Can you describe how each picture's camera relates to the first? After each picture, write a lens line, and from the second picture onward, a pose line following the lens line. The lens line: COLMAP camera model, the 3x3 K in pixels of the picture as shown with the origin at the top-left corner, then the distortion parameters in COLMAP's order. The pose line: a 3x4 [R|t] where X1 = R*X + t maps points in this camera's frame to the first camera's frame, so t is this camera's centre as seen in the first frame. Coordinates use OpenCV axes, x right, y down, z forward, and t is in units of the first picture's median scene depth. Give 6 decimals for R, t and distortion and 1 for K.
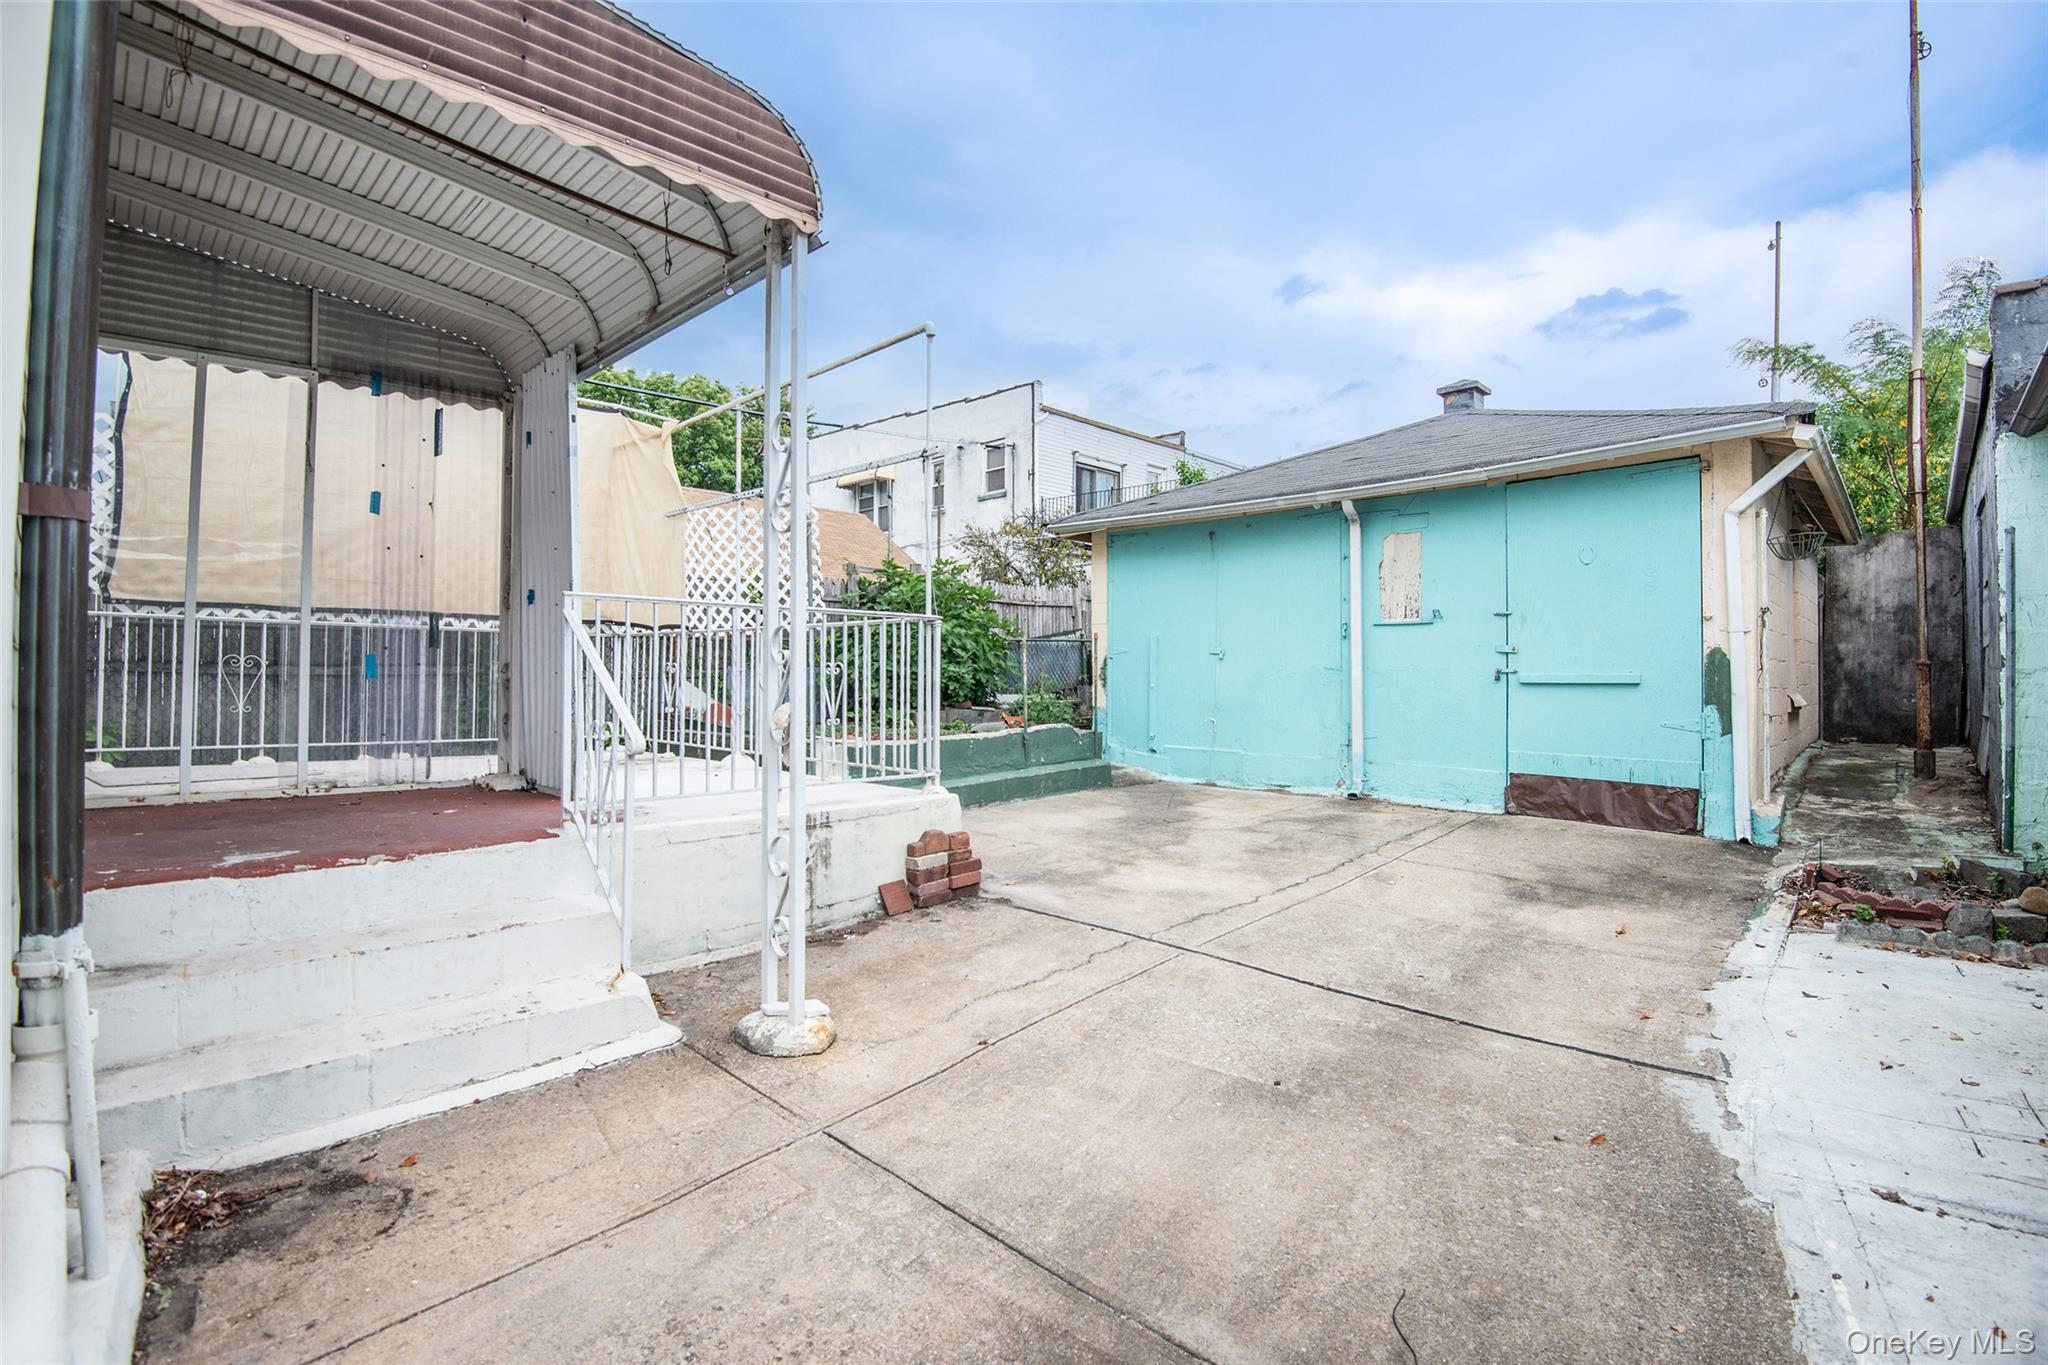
lens RADIAL K [[948.2, 0, 1030.6], [0, 948.2, 678.5], [0, 0, 1]] dist [-0.019734, -0.011537]
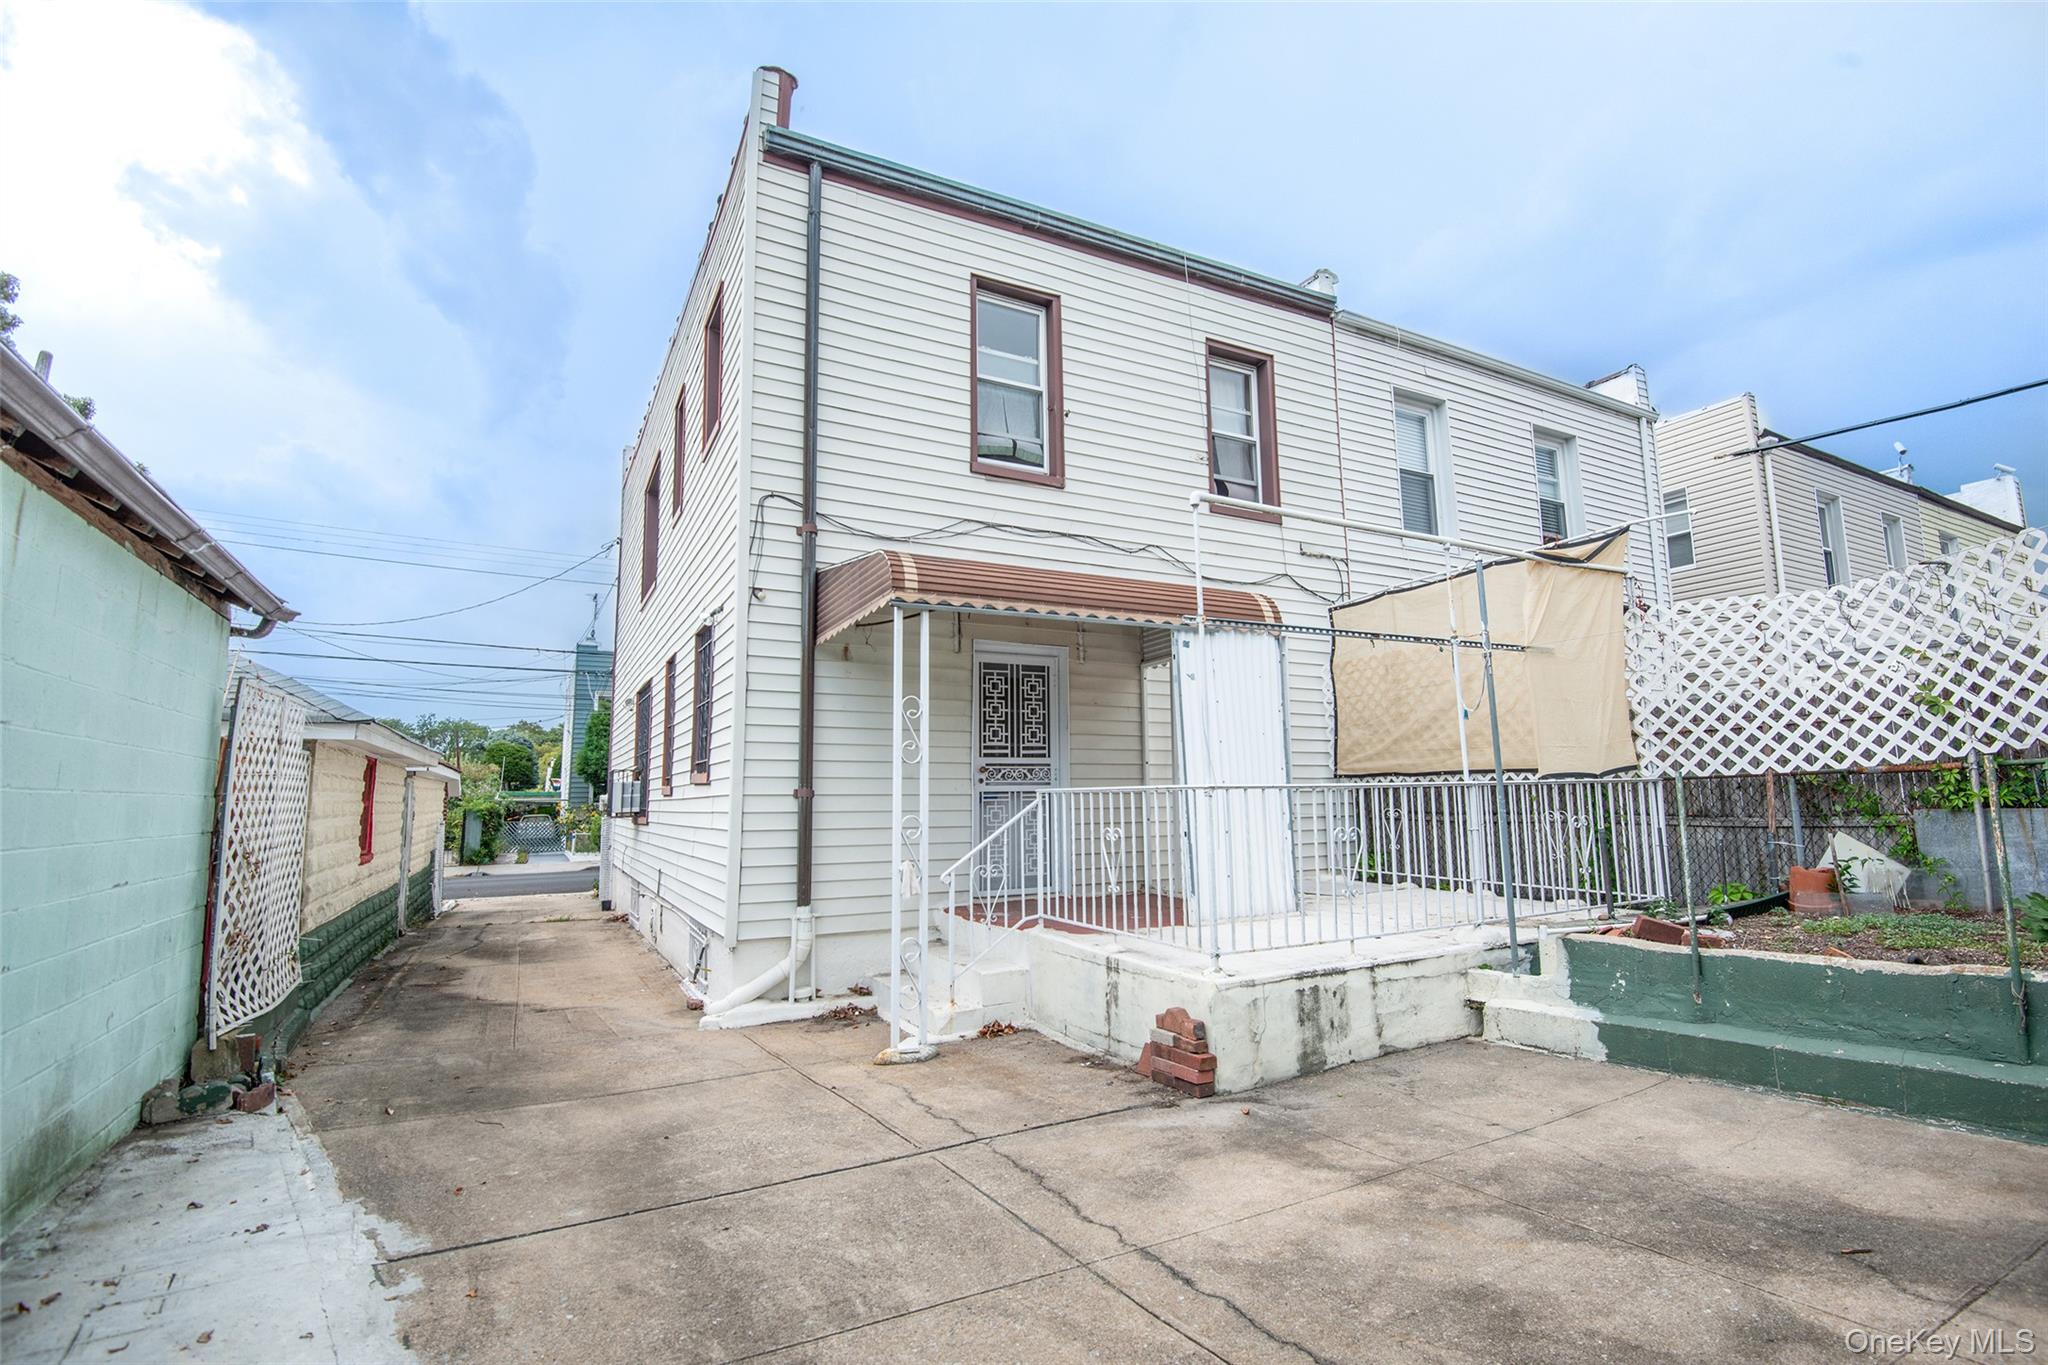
lens RADIAL K [[948.2, 0, 1030.1], [0, 948.2, 680.1], [0, 0, 1]] dist [-0.019734, -0.011537]
pose [[-0.307908, -0.117739, -0.944103, 1.281675], [0.010281, 0.991844, -0.127046, -0.075616], [0.951361, -0.048825, -0.304186, 1.658882]]
